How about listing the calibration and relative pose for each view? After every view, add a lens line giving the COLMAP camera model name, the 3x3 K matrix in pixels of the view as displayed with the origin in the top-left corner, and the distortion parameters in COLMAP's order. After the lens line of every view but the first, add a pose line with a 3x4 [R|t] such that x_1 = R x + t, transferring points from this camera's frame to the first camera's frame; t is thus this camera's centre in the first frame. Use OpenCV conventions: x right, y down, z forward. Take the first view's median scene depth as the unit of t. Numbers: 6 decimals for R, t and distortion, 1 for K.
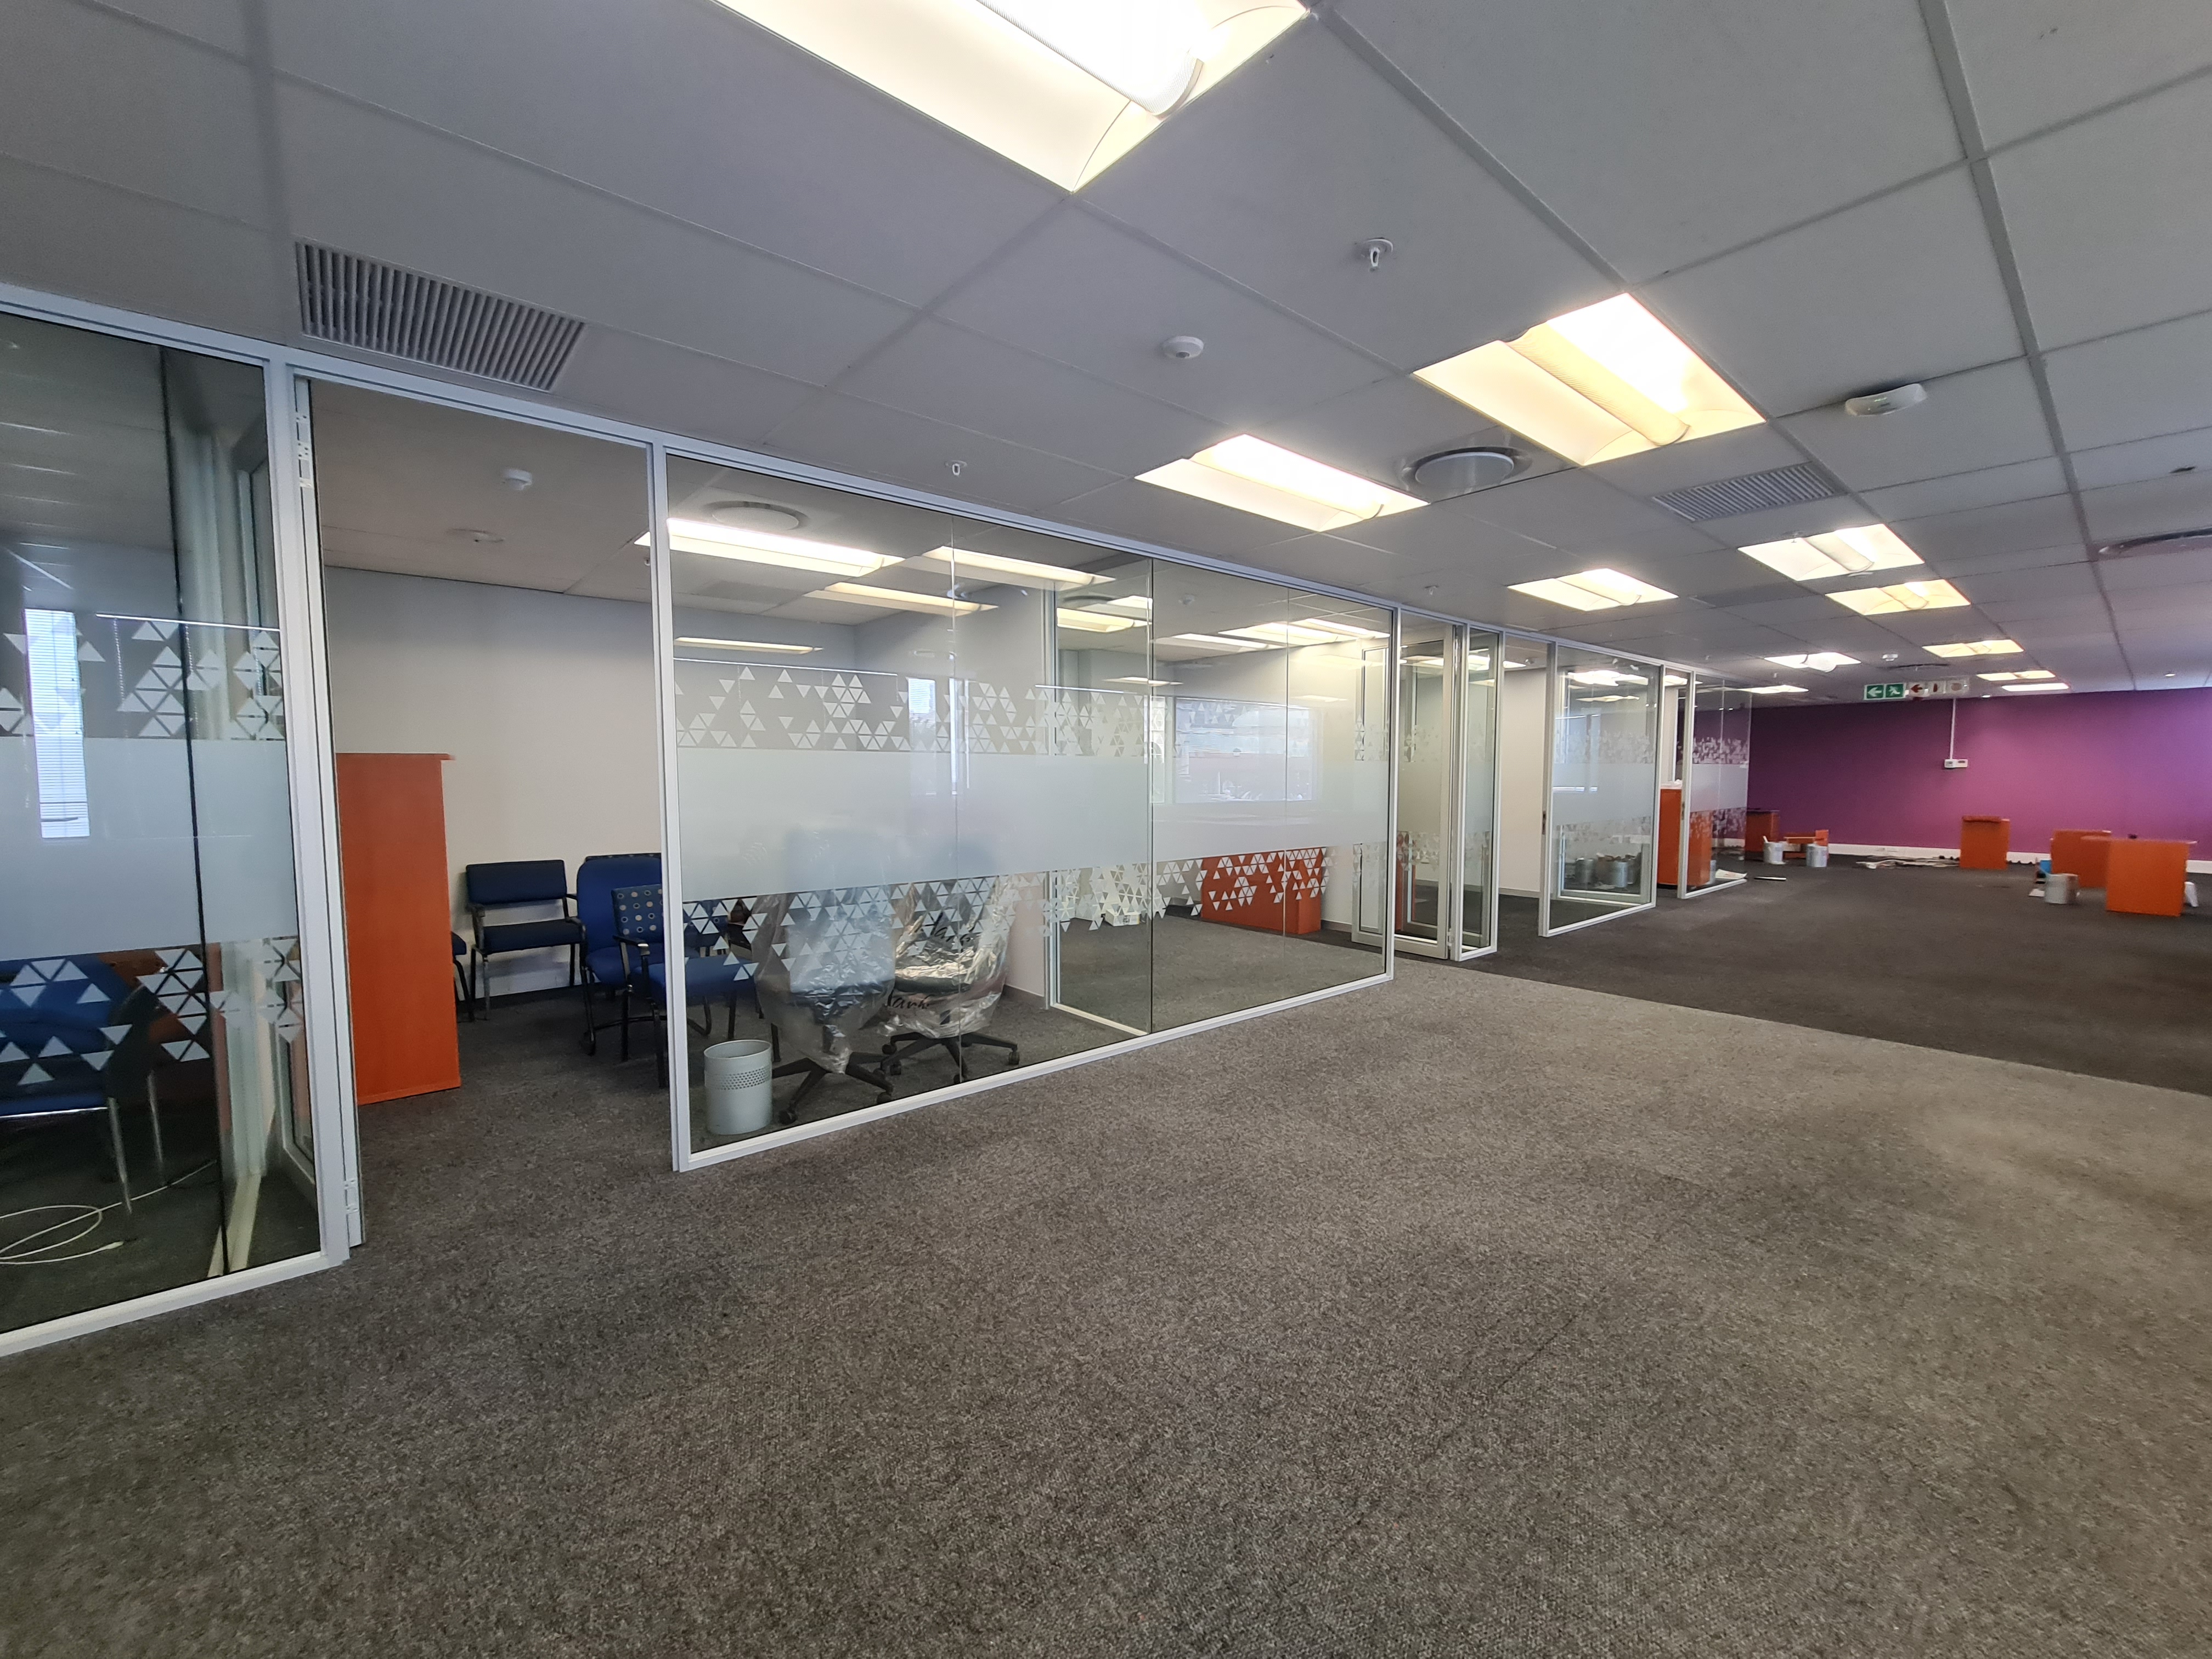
lens RADIAL K [[894.7, 0, 1126.0], [0, 894.7, 831.1], [0, 0, 1]] dist [0.004039, -0.003744]
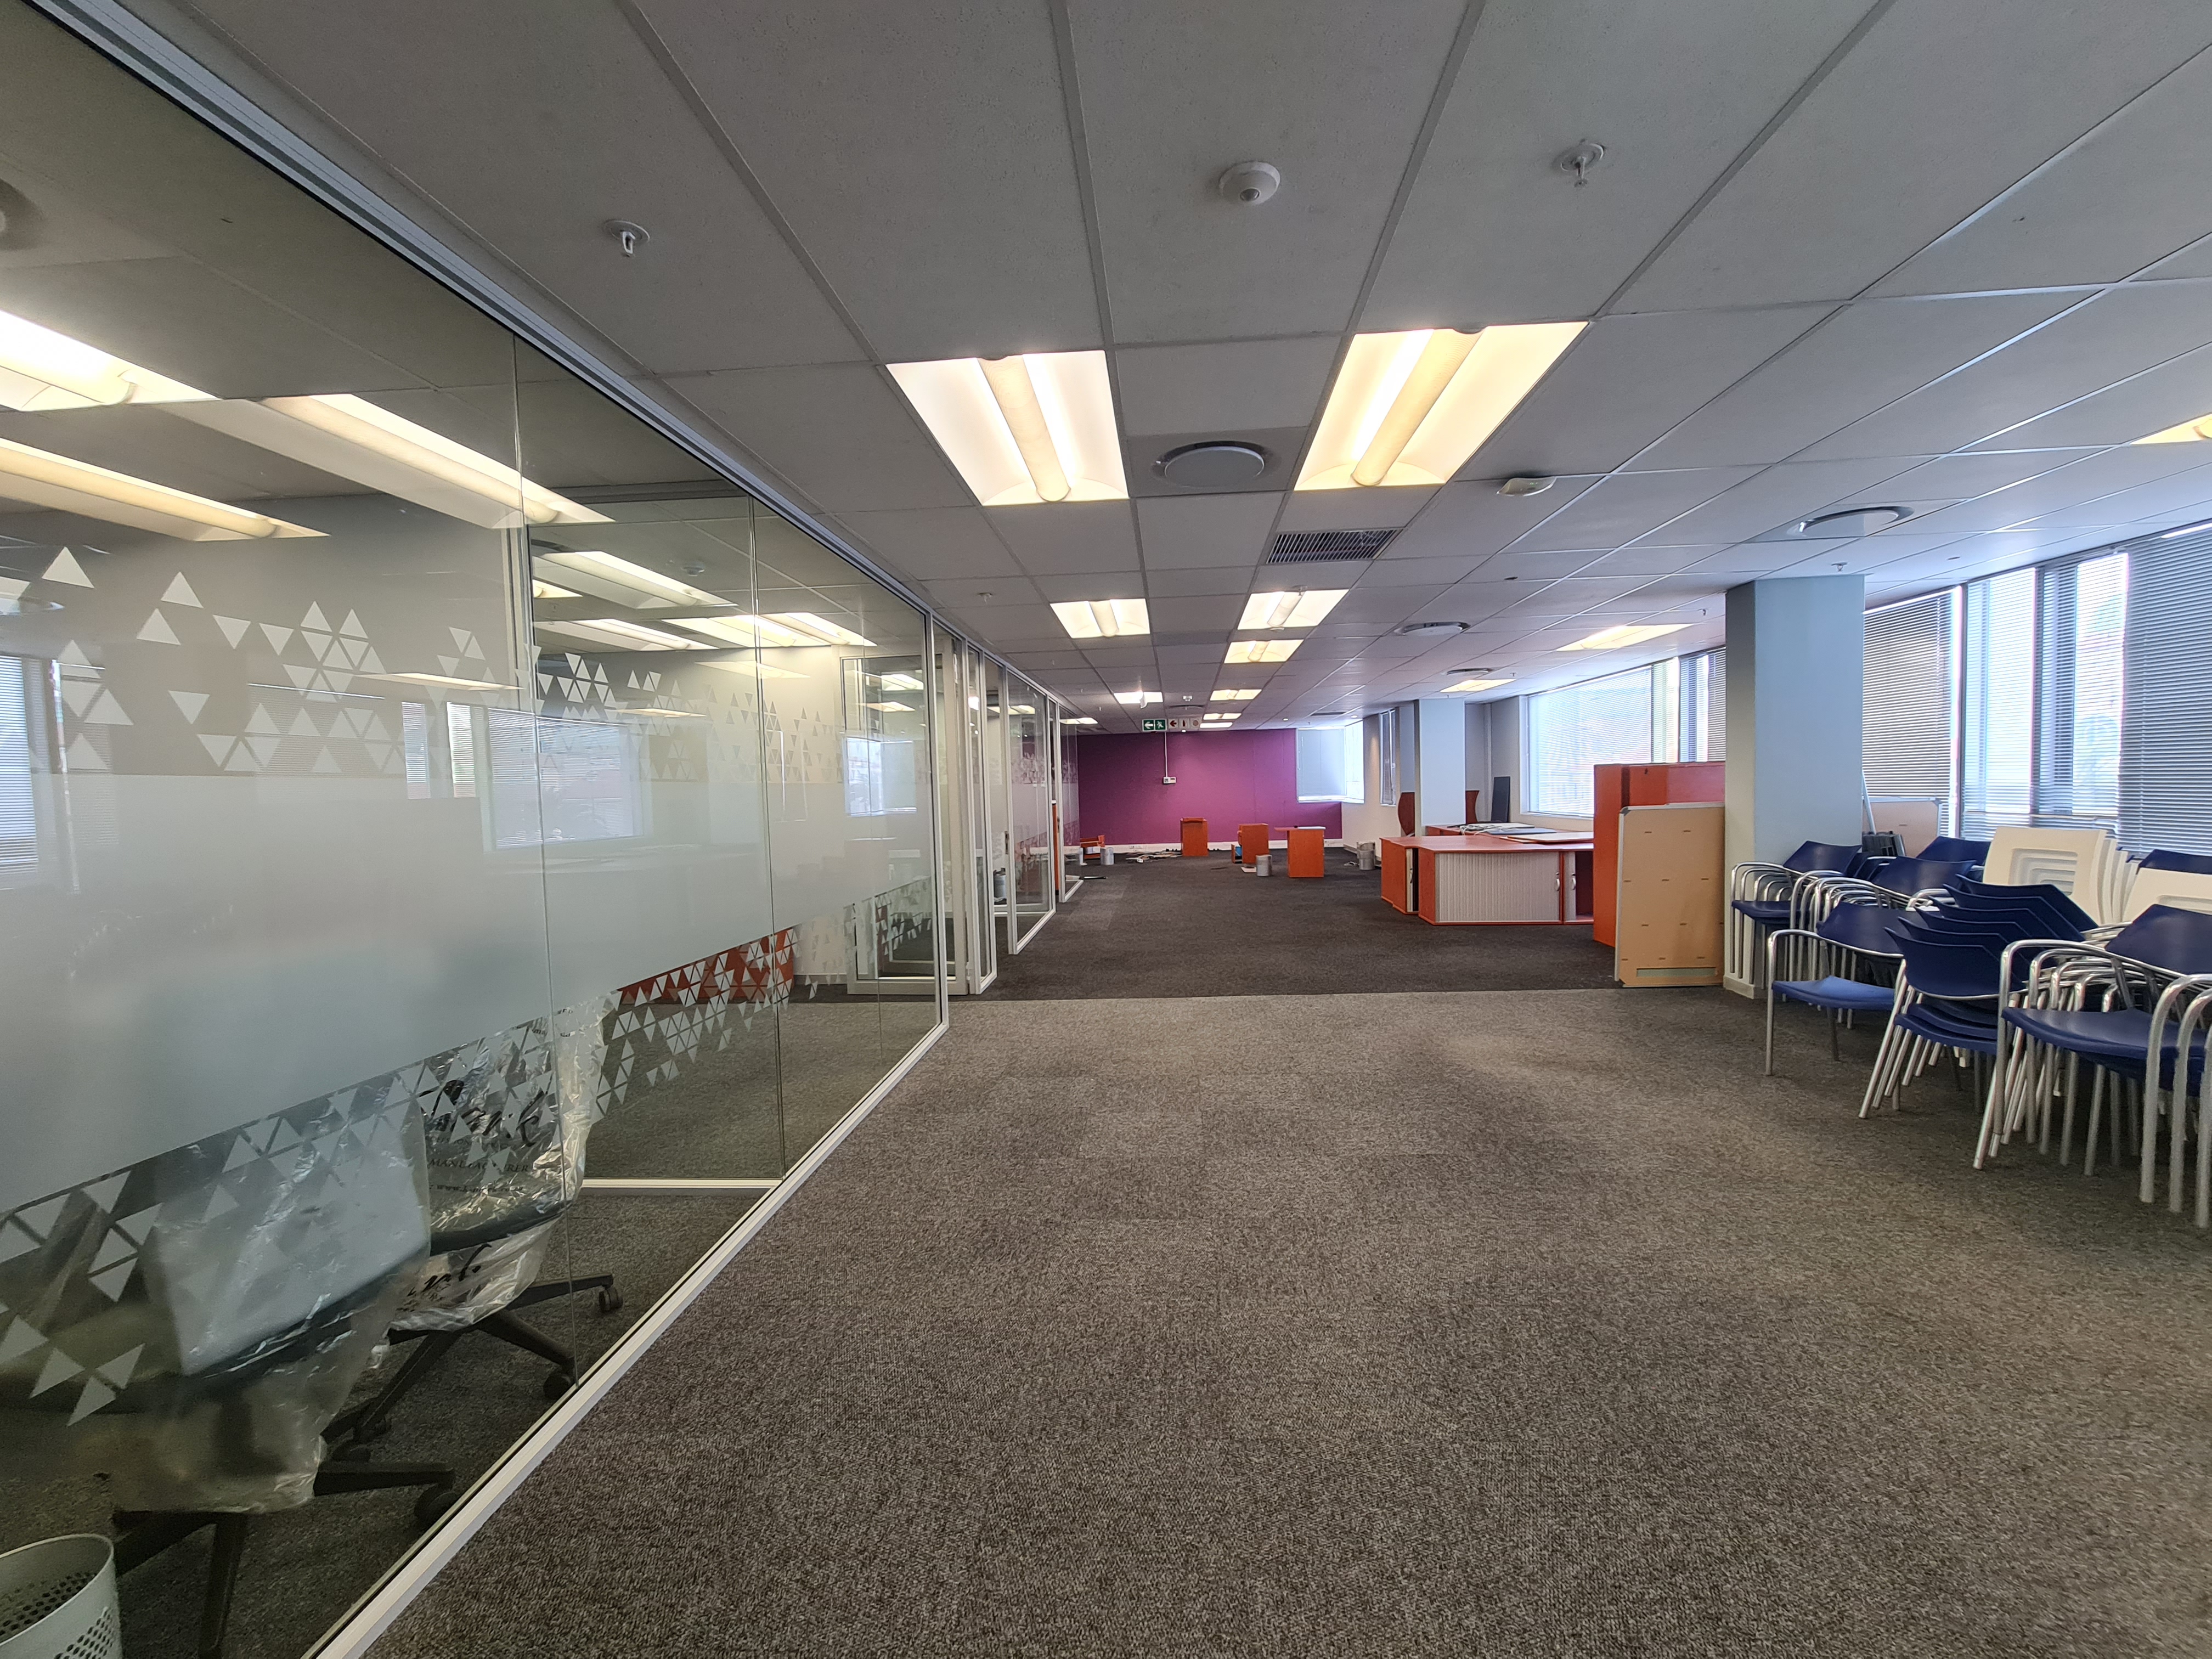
lens RADIAL K [[894.7, 0, 1126.0], [0, 894.7, 831.1], [0, 0, 1]] dist [0.004039, -0.003744]
pose [[0.702695, -0.056527, 0.709242, -0.318398], [0.076945, 0.997030, 0.003230, -0.031155], [-0.707318, 0.052303, 0.704958, 0.371159]]
